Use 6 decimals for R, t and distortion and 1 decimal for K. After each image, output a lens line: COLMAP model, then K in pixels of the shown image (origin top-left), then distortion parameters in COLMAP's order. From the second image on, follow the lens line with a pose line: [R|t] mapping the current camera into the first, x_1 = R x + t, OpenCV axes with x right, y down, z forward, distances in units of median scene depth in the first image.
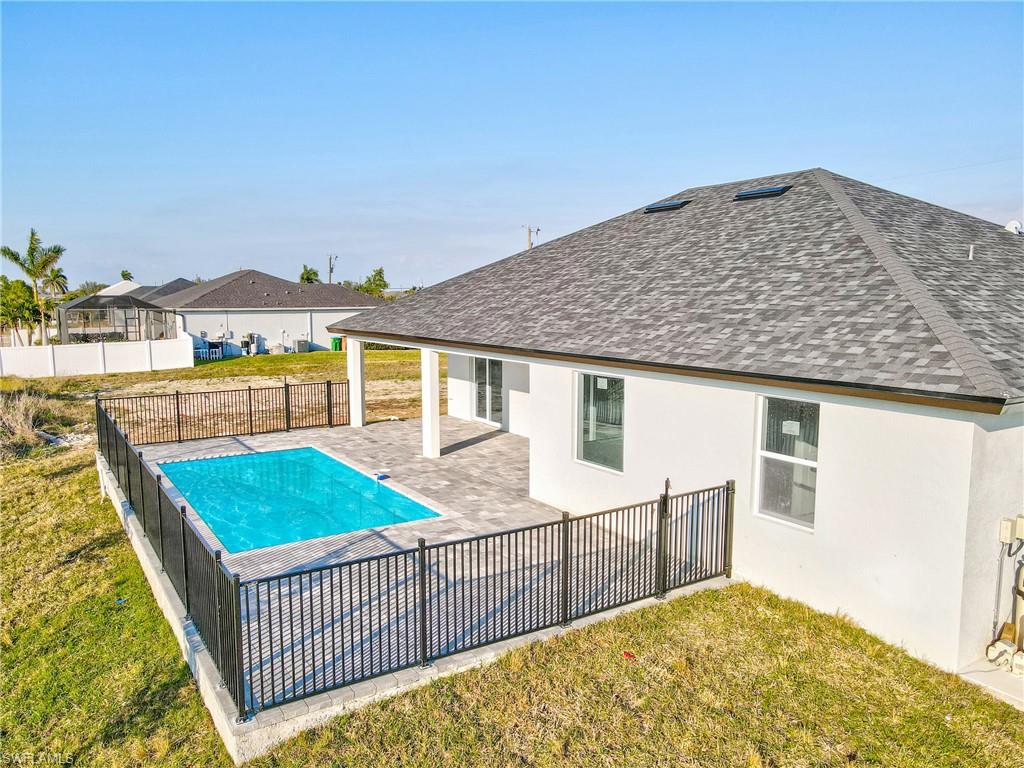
lens RADIAL K [[776.0, 0, 512.0], [0, 776.0, 384.0], [0, 0, 1]] dist [-0.012729, -0.002263]
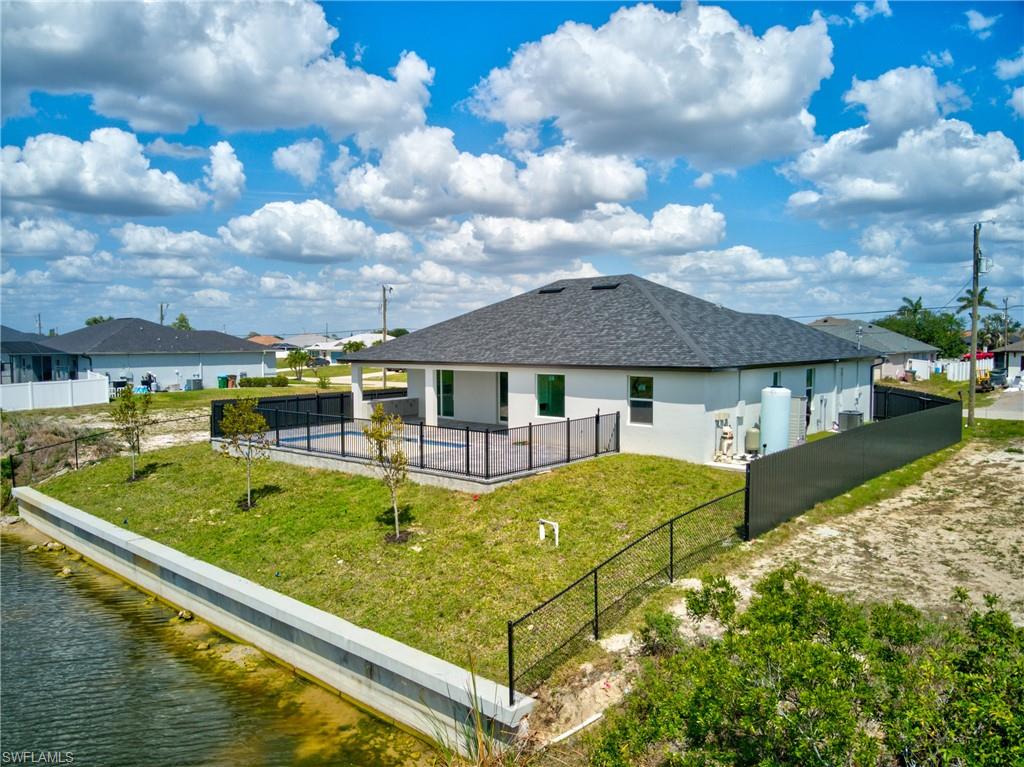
lens RADIAL K [[786.9, 0, 512.0], [0, 786.9, 383.5], [0, 0, 1]] dist [0.113945, -0.221865]
pose [[0.957428, -0.020083, 0.287972, -0.752696], [0.038099, 0.997642, -0.057093, 0.164327], [-0.286147, 0.065634, 0.955935, -1.292365]]
